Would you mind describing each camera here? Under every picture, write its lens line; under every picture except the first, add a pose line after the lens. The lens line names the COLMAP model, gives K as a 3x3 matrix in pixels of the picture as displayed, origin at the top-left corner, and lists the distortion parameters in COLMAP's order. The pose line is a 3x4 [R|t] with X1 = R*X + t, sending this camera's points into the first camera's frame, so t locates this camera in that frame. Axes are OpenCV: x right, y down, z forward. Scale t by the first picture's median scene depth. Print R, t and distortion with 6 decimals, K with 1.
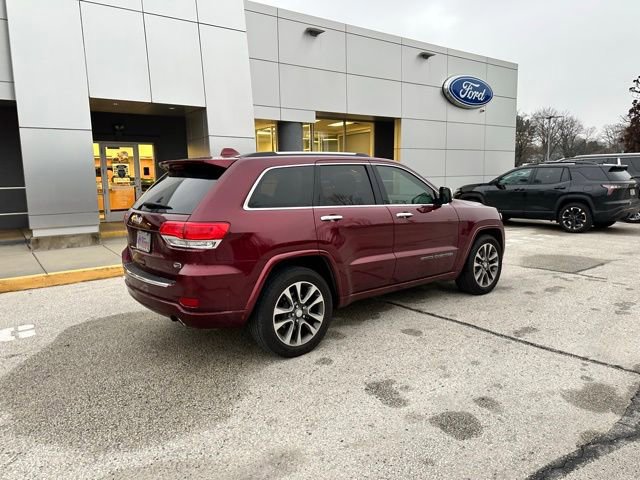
lens RADIAL K [[446.1, 0, 319.9], [0, 446.1, 238.5], [0, 0, 1]] dist [0.064195, -0.087535]
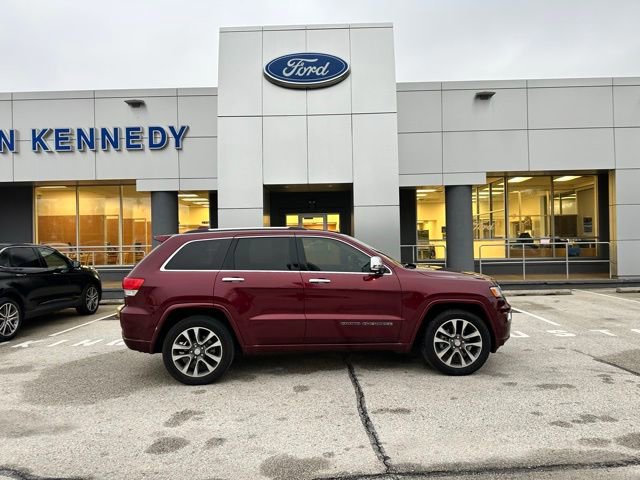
lens RADIAL K [[448.9, 0, 319.1], [0, 448.9, 241.6], [0, 0, 1]] dist [0.049669, -0.066337]
pose [[0.799223, 0.001359, -0.601034, 0.931992], [-0.076273, 0.992142, -0.099181, -0.043653], [0.596176, 0.125110, 0.793046, 0.109698]]
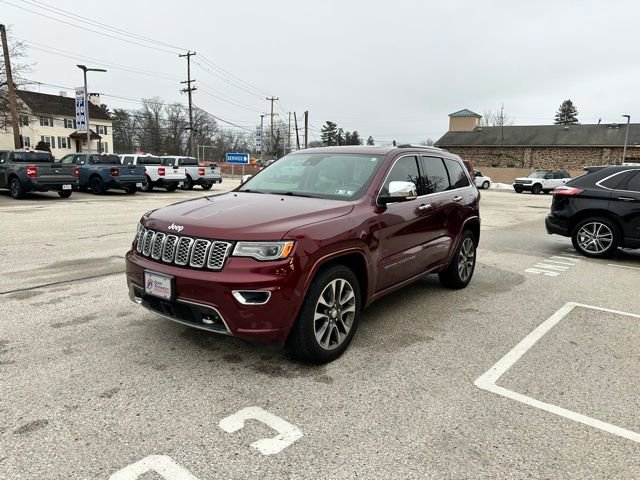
lens RADIAL K [[451.1, 0, 318.4], [0, 451.1, 243.2], [0, 0, 1]] dist [0.065538, -0.099548]
pose [[-0.972607, 0.029341, -0.230599, 0.429152], [-0.042302, 0.953099, 0.299687, -0.331912], [0.228576, 0.301232, -0.925749, 2.395273]]
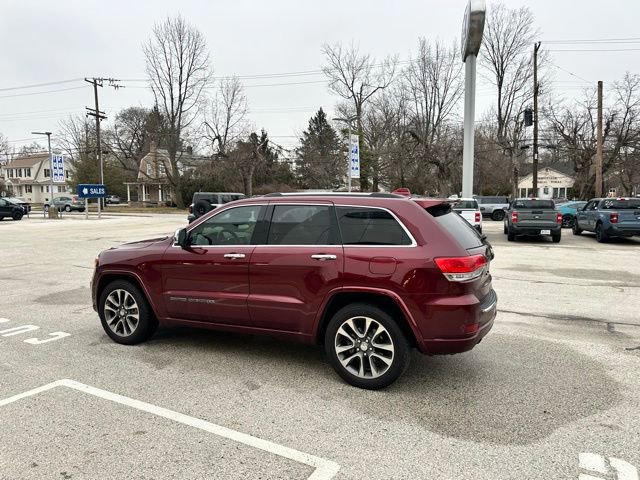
lens RADIAL K [[446.2, 0, 313.4], [0, 446.2, 240.5], [0, 0, 1]] dist [0.118070, -0.187757]
pose [[-0.423295, -0.060029, 0.904001, -1.123806], [0.132442, 0.982984, 0.127289, -0.247384], [-0.896259, 0.173608, -0.408142, 1.679962]]
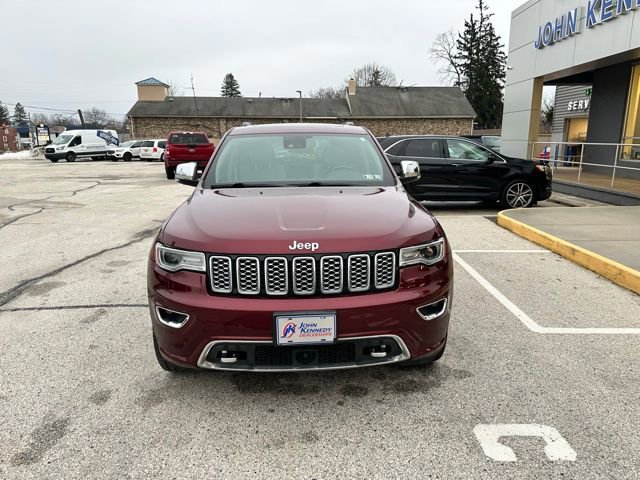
lens RADIAL K [[453.7, 0, 321.7], [0, 453.7, 239.0], [0, 0, 1]] dist [0.028868, -0.035670]
pose [[-0.598687, 0.192156, -0.777592, 0.915355], [-0.090438, 0.948373, 0.303990, -0.295164], [0.795861, 0.252319, -0.550400, 1.931846]]
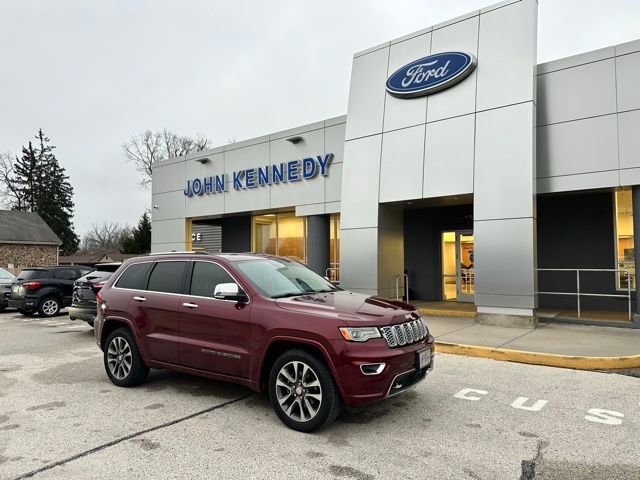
lens RADIAL K [[448.4, 0, 319.0], [0, 448.4, 246.3], [0, 0, 1]] dist [0.054775, -0.066001]
pose [[0.271874, -0.020378, -0.962117, 1.501785], [-0.126255, 0.990379, -0.056654, -0.194147], [0.954015, 0.136875, 0.266685, 1.068154]]
